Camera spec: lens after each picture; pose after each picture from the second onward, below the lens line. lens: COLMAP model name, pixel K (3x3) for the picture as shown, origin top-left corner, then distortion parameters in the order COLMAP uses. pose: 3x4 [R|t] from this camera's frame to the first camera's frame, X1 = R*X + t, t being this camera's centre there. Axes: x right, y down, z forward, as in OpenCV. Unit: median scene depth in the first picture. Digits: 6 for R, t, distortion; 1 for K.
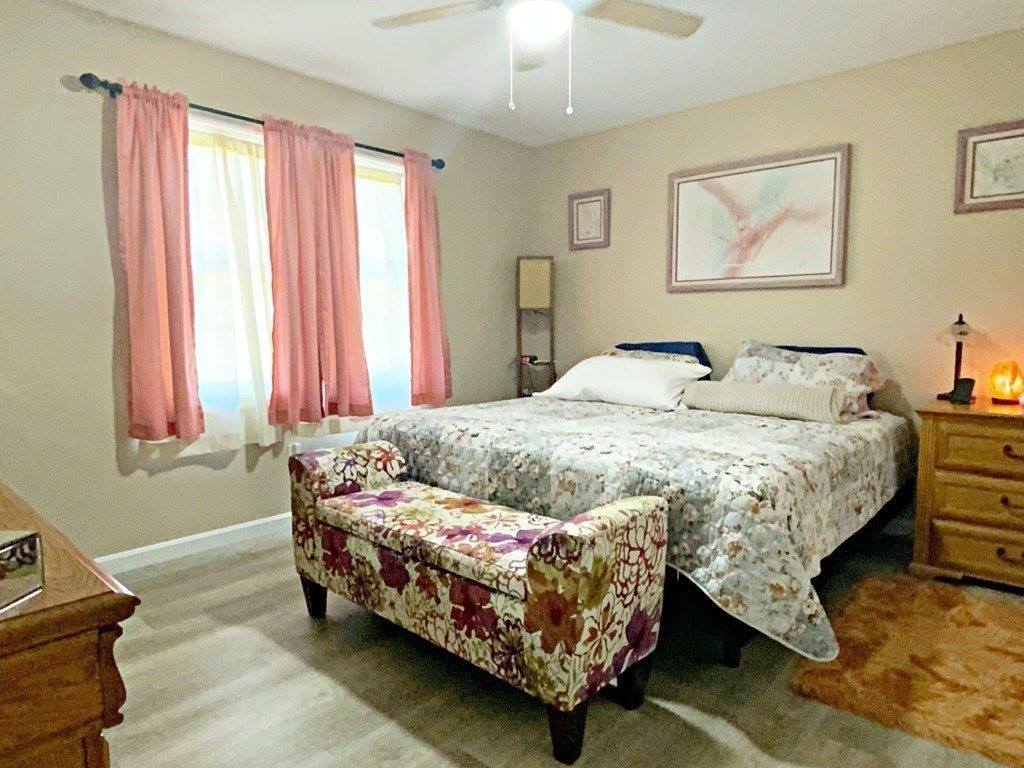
lens RADIAL K [[644.8, 0, 512.1], [0, 644.8, 385.7], [0, 0, 1]] dist [-0.001584, -0.006793]
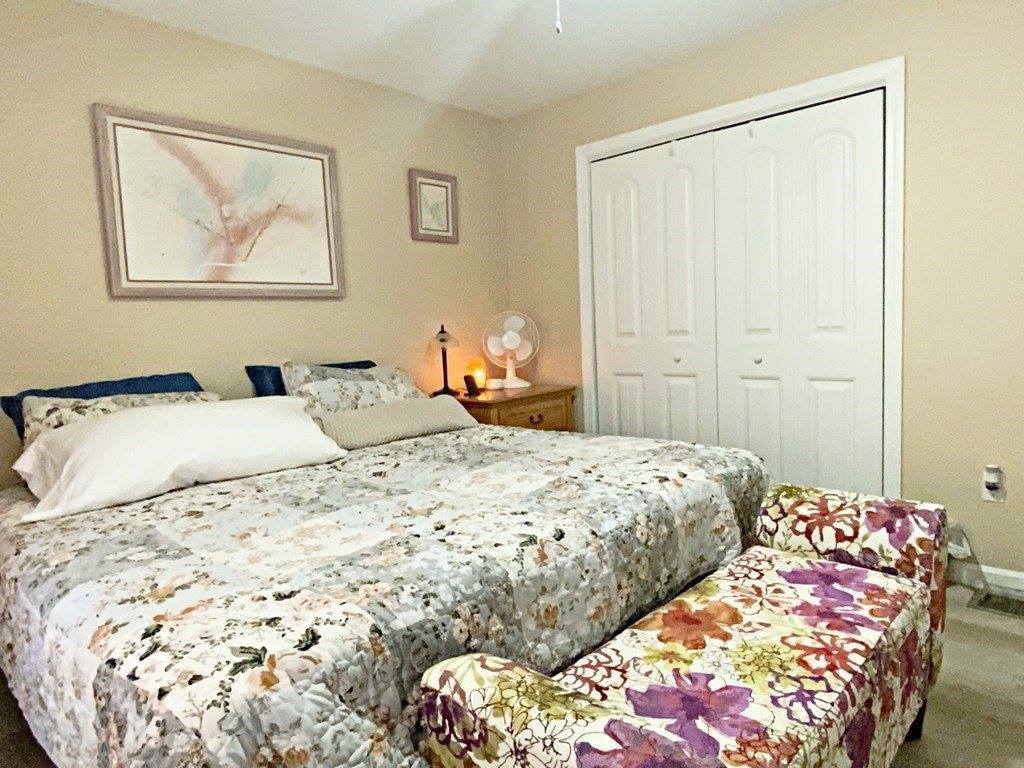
lens RADIAL K [[644.8, 0, 510.5], [0, 644.8, 379.3], [0, 0, 1]] dist [-0.001584, -0.006793]
pose [[0.014861, -0.081762, 0.996541, -0.497875], [0.141185, 0.986837, 0.078861, -0.086586], [-0.989872, 0.139525, 0.026209, 0.845532]]
